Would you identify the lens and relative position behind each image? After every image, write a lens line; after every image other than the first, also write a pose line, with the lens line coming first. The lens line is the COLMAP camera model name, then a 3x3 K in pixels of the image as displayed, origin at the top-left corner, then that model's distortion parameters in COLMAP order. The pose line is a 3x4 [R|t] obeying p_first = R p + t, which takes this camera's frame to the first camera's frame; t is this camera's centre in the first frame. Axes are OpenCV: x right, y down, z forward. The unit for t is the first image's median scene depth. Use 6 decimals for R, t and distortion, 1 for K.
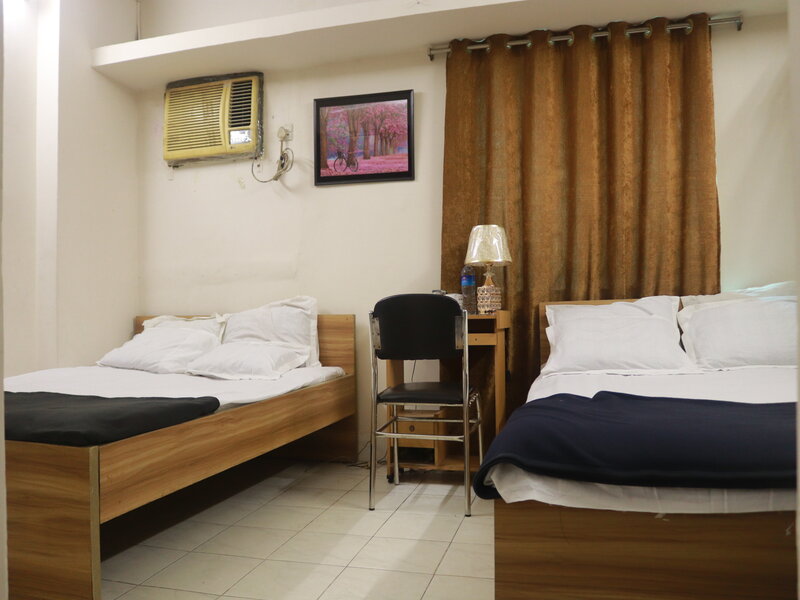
lens RADIAL K [[674.1, 0, 401.0], [0, 674.1, 282.3], [0, 0, 1]] dist [-0.138557, 0.111626]
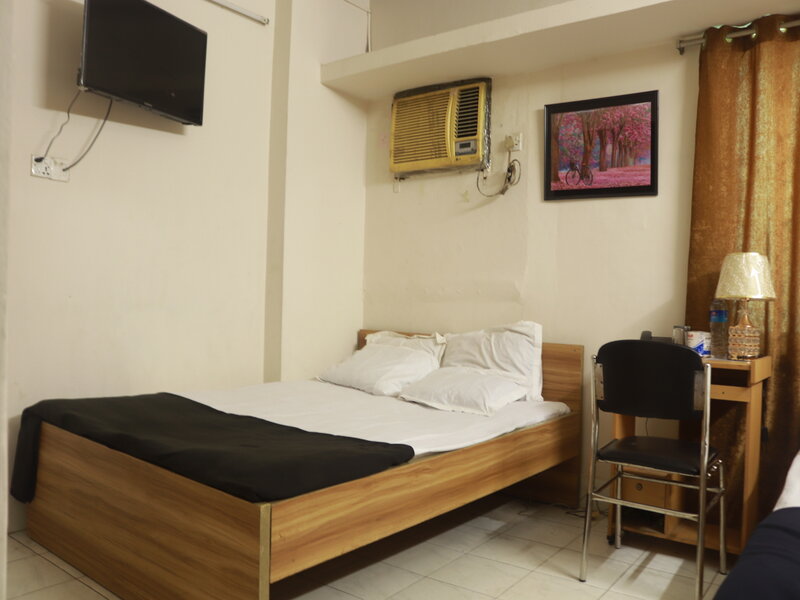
lens RADIAL K [[674.1, 0, 401.0], [0, 674.1, 282.3], [0, 0, 1]] dist [-0.138557, 0.111626]
pose [[0.931814, 0.035409, -0.361205, 0.024151], [-0.030935, 0.999356, 0.018165, -0.047361], [0.361616, -0.005753, 0.932309, 0.089889]]
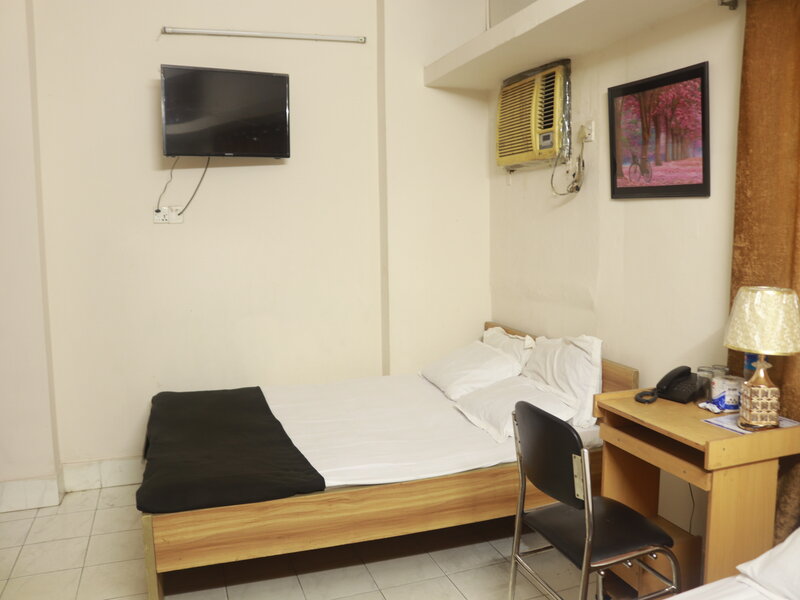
lens RADIAL K [[673.1, 0, 399.5], [0, 673.1, 255.9], [0, 0, 1]] dist [-0.146153, 0.108925]
pose [[0.566678, 0.056801, -0.821979, 0.414623], [0.042075, 0.994324, 0.097718, -0.179081], [0.822865, -0.089960, 0.561071, 0.374313]]
